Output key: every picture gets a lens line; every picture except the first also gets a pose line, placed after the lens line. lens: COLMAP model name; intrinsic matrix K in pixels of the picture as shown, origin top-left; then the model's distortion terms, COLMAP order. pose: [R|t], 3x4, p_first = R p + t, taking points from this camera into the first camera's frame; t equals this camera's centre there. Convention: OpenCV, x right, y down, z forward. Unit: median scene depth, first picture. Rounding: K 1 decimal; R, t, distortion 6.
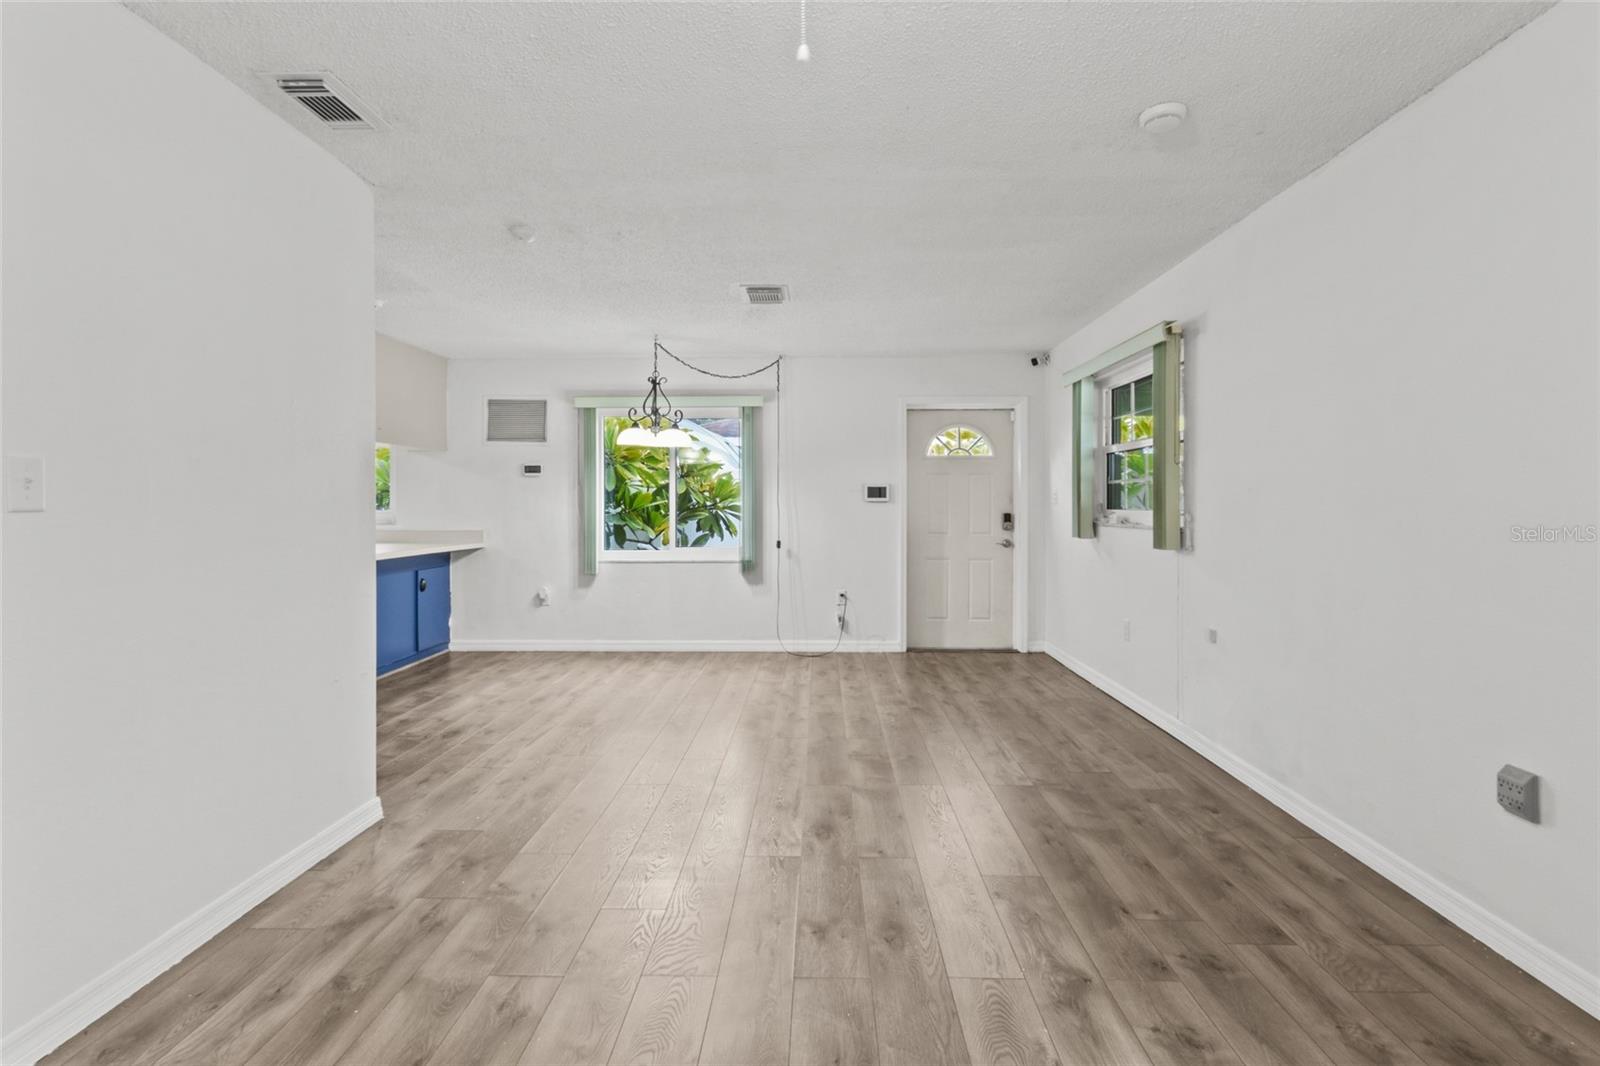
lens RADIAL K [[734.9, 0, 791.8], [0, 734.9, 529.7], [0, 0, 1]] dist [0.002980, 0.000755]
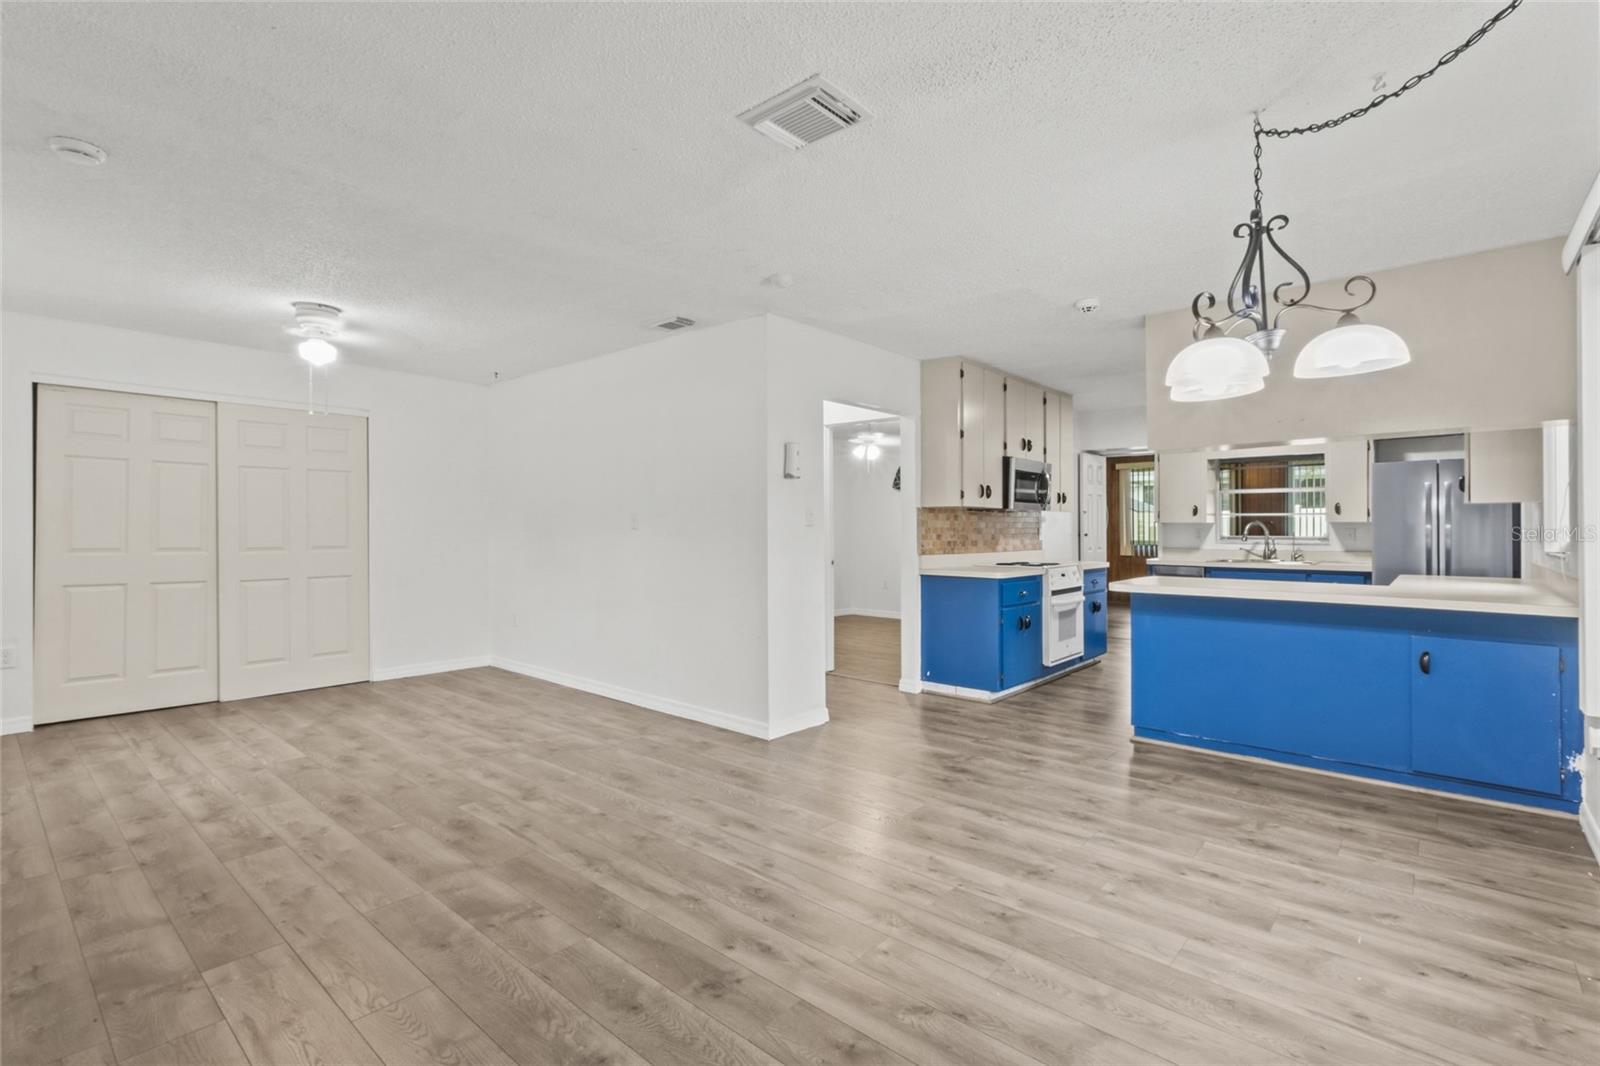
lens RADIAL K [[734.9, 0, 791.8], [0, 734.9, 529.7], [0, 0, 1]] dist [0.002980, 0.000755]
pose [[-0.627341, 0.001974, -0.778742, 0.620657], [-0.026181, 0.999378, 0.023624, -0.068881], [0.778305, 0.035208, -0.626899, 2.187929]]
